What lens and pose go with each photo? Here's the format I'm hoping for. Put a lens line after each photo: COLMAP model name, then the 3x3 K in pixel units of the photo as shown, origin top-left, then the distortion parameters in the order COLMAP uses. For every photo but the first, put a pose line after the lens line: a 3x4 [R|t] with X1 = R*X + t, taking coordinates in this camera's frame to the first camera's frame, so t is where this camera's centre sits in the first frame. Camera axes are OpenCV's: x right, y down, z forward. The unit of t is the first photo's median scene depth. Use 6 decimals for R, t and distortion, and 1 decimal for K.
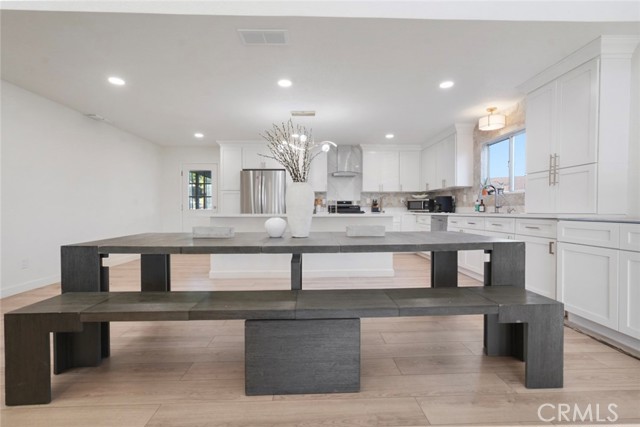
lens RADIAL K [[284.4, 0, 321.9], [0, 284.4, 213.5], [0, 0, 1]] dist [-0.000180, 0.000139]
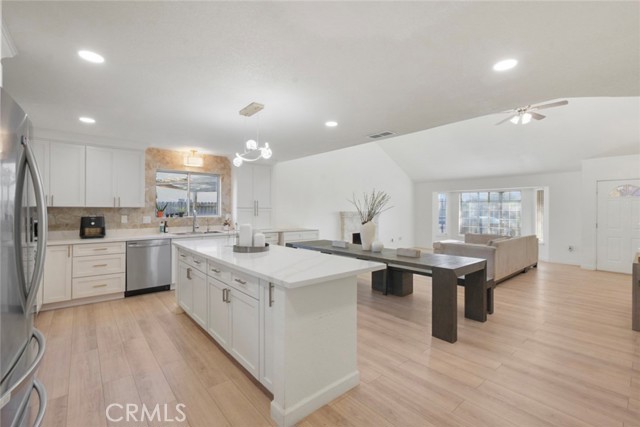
lens RADIAL K [[284.4, 0, 322.1], [0, 284.4, 213.0], [0, 0, 1]] dist [-0.000180, 0.000139]
pose [[-0.619214, -0.003896, 0.785212, -0.519922], [0.010319, 0.999861, 0.013099, -0.067511], [-0.785154, 0.016213, -0.619088, 0.905414]]
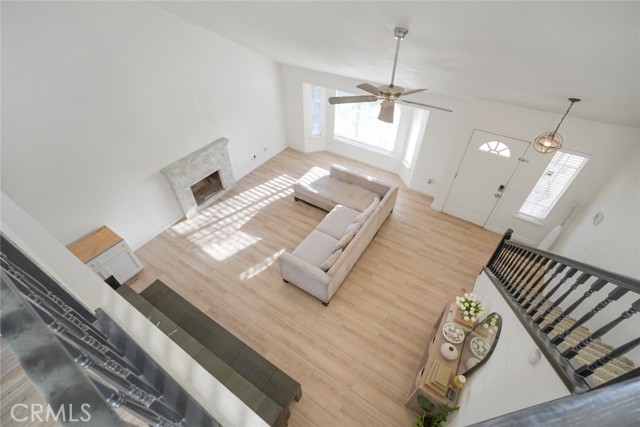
lens RADIAL K [[284.4, 0, 321.4], [0, 284.4, 216.4], [0, 0, 1]] dist [-0.000180, 0.000139]
pose [[-0.821051, -0.390884, 0.416035, -0.401749], [0.002525, 0.726299, 0.687374, -0.571417], [-0.570849, 0.565420, -0.595342, 0.361478]]
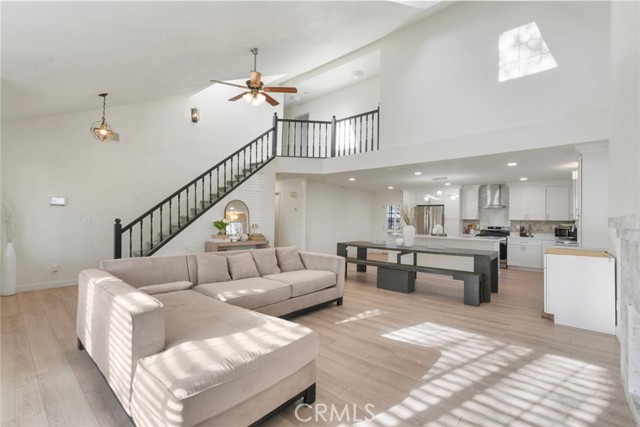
lens RADIAL K [[284.4, 0, 318.7], [0, 284.4, 213.6], [0, 0, 1]] dist [-0.000180, 0.000139]
pose [[0.727826, 0.002413, -0.685758, 0.412771], [-0.033497, 0.998925, -0.032037, -0.037544], [0.684943, 0.046288, 0.727125, -0.535798]]
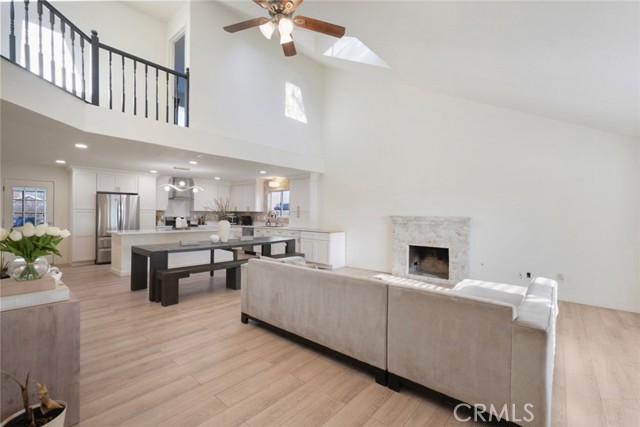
lens RADIAL K [[284.4, 0, 322.3], [0, 284.4, 214.2], [0, 0, 1]] dist [-0.000180, 0.000139]
pose [[0.680429, 0.009364, 0.732754, -0.495040], [-0.004209, 0.999952, -0.008870, -0.051922], [-0.732802, 0.002951, 0.680436, -0.492965]]
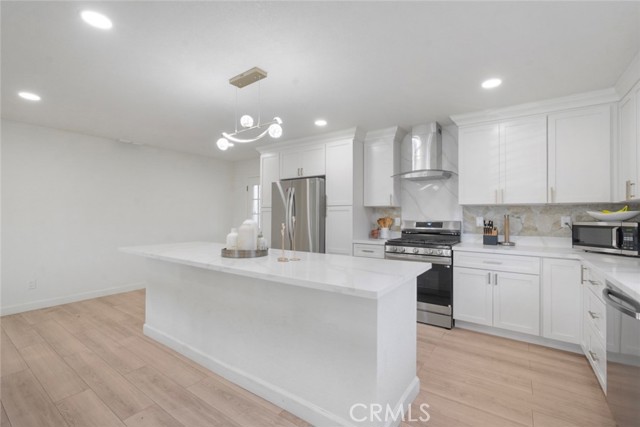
lens RADIAL K [[284.4, 0, 322.5], [0, 284.4, 212.3], [0, 0, 1]] dist [-0.000180, 0.000139]
pose [[0.793481, -0.002648, -0.608589, 0.274635], [-0.013757, 0.999657, -0.022286, -0.050370], [0.608439, 0.026056, 0.793173, 0.445749]]
